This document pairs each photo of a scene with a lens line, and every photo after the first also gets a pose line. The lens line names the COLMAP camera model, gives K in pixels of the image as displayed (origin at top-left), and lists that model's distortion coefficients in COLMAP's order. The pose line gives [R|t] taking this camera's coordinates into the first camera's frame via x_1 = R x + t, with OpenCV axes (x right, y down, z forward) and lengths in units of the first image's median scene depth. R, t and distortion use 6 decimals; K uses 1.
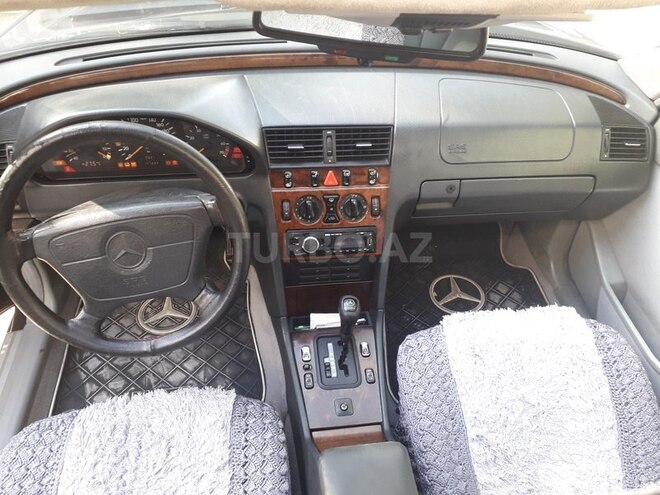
lens RADIAL K [[547.7, 0, 330.0], [0, 547.7, 247.5], [0, 0, 1]] dist [0.009314, -0.007439]
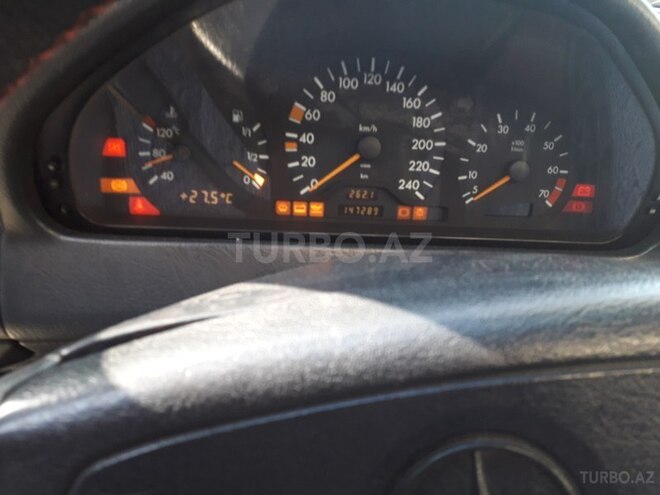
lens RADIAL K [[547.7, 0, 330.0], [0, 547.7, 247.5], [0, 0, 1]] dist [0.009314, -0.007439]
pose [[0.998257, 0.053500, 0.024931, -0.356425], [-0.045040, 0.963455, -0.264055, -0.030738], [-0.038147, 0.262471, 0.964185, 0.652696]]
